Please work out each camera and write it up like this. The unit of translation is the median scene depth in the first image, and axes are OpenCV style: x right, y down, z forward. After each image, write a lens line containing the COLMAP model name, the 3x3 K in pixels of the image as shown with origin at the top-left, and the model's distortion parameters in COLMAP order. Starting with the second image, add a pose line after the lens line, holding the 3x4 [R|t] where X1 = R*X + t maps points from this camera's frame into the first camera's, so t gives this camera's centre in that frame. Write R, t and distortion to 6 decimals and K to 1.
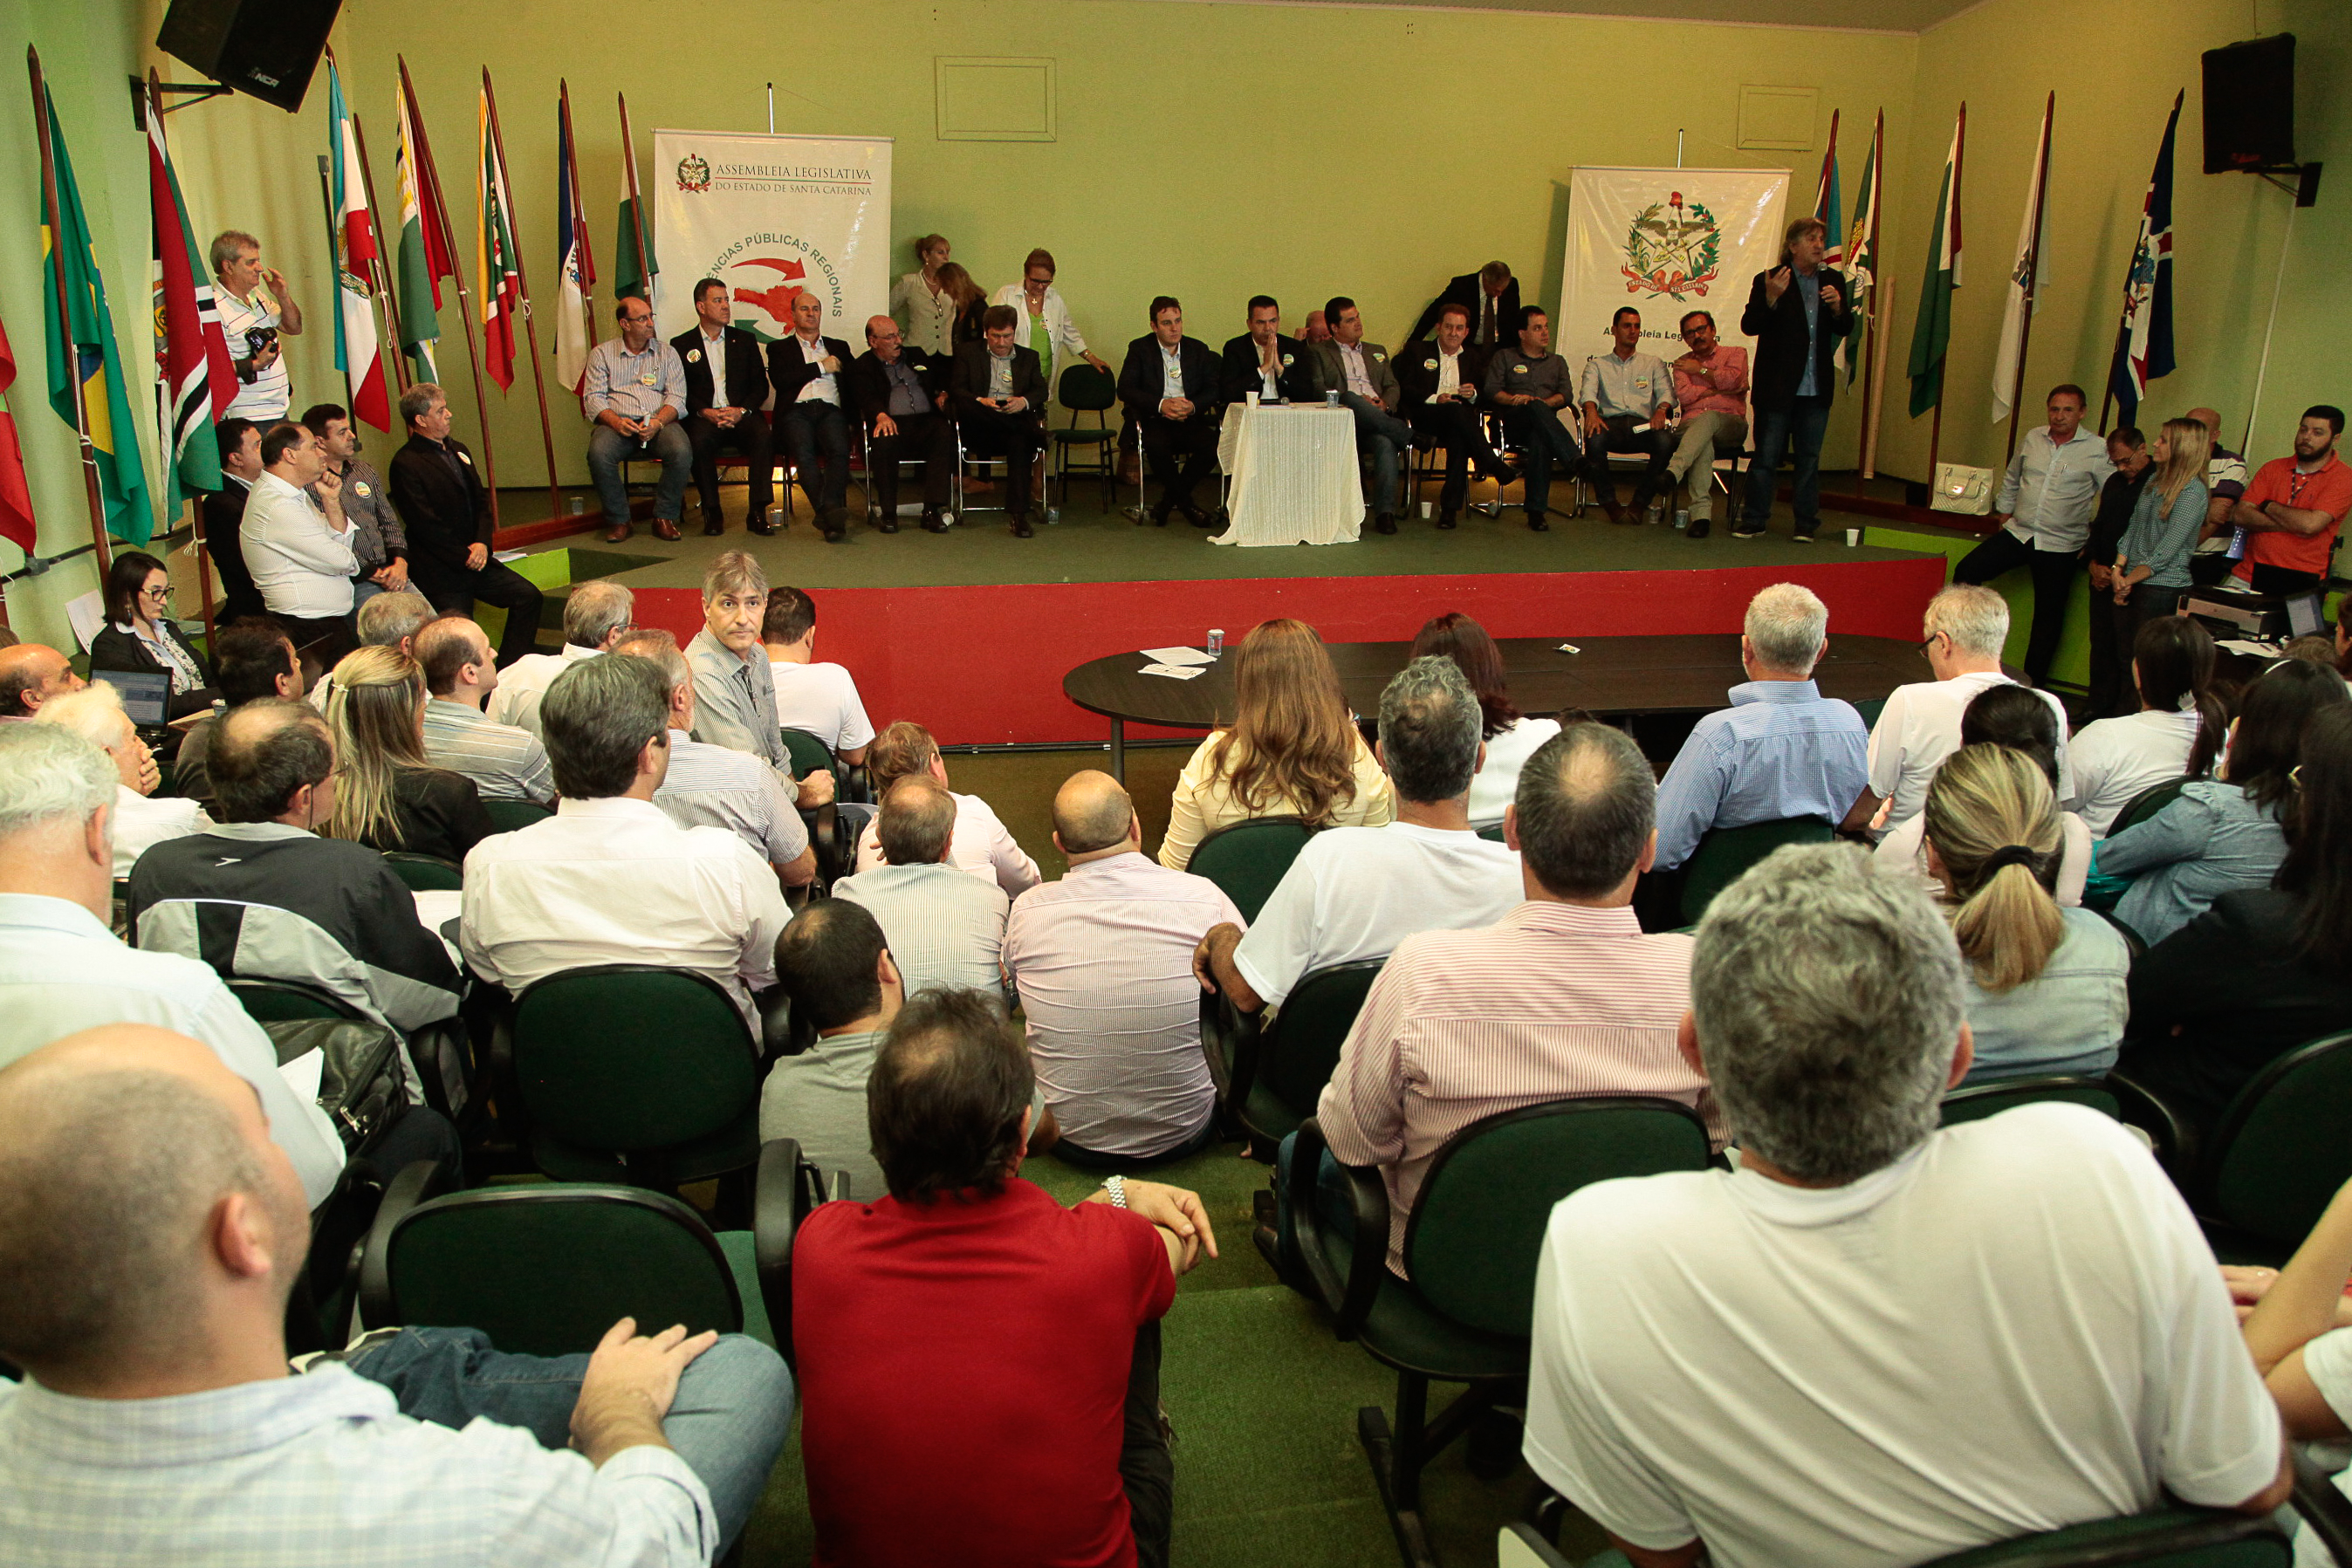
lens RADIAL K [[1722.2, 0, 1181.9], [0, 1722.2, 789.6], [0, 0, 1]] dist [-0.127926, 0.039138]
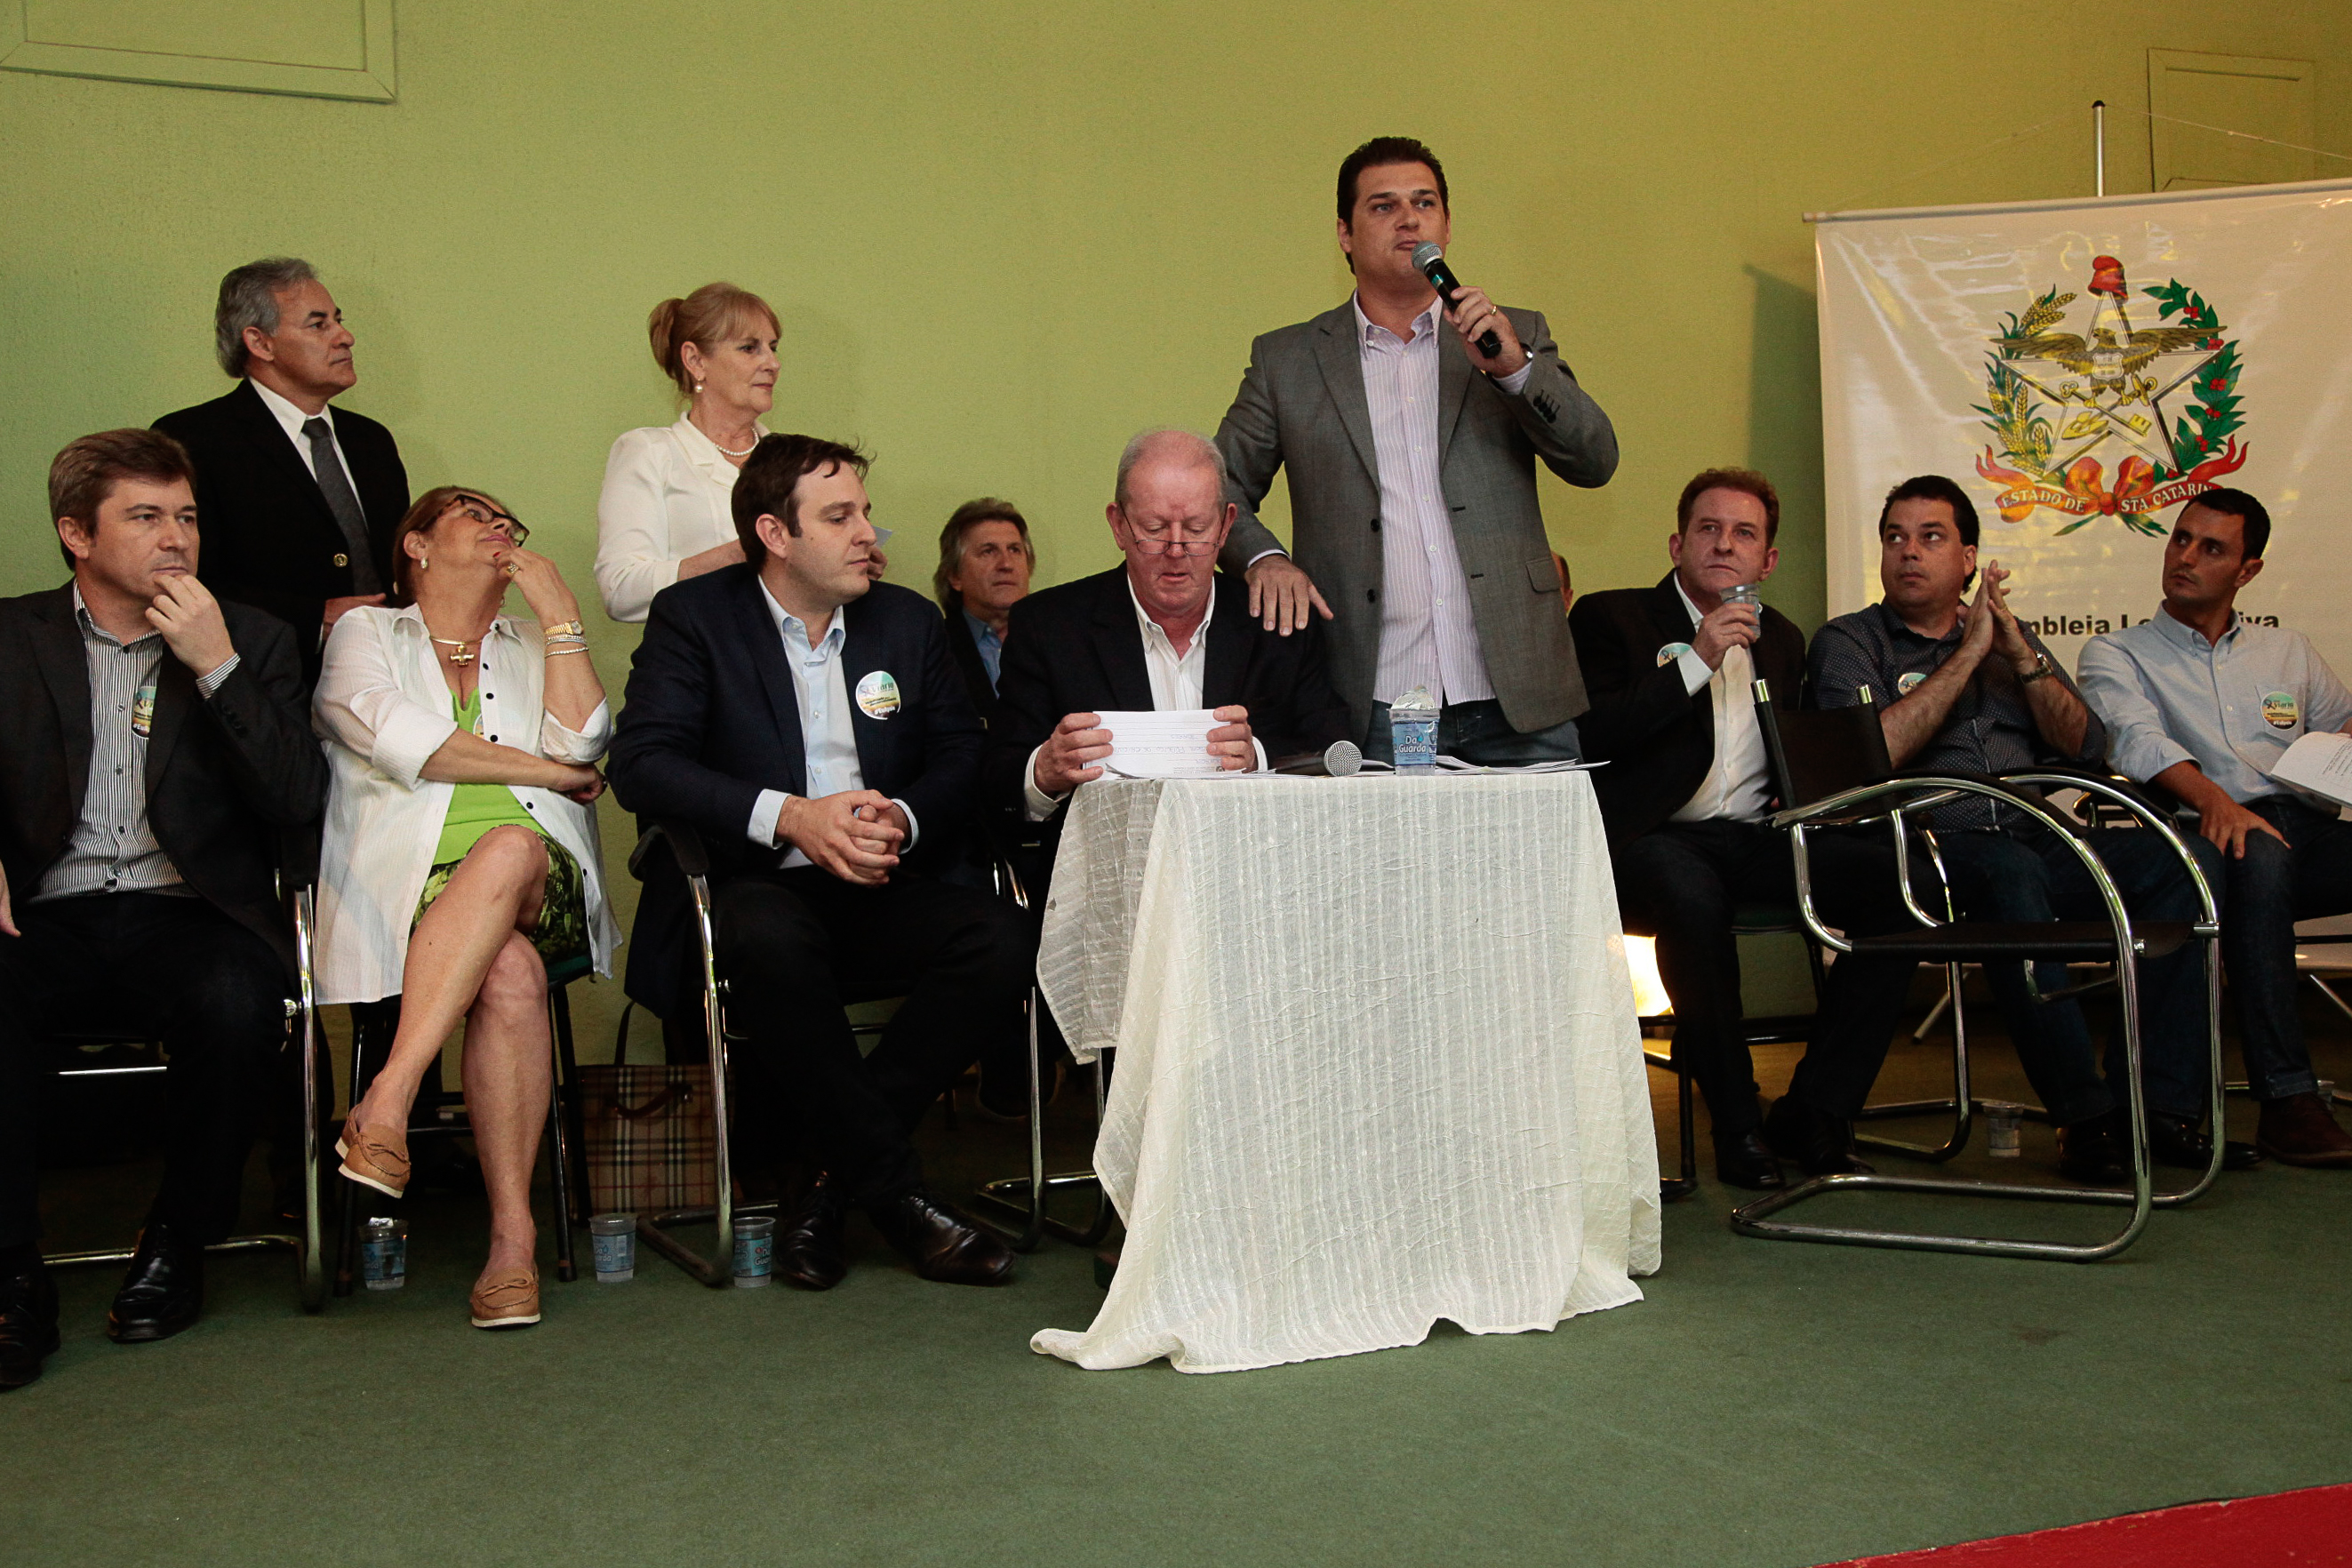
lens RADIAL K [[2633.3, 0, 1242.8], [0, 2633.3, 735.1], [0, 0, 1]] dist [0.078846, 0.000000]
pose [[0.979788, -0.032233, 0.197424, -0.024779], [0.091623, 0.949635, -0.299665, -0.114544], [-0.177821, 0.311696, 0.933394, 0.641342]]
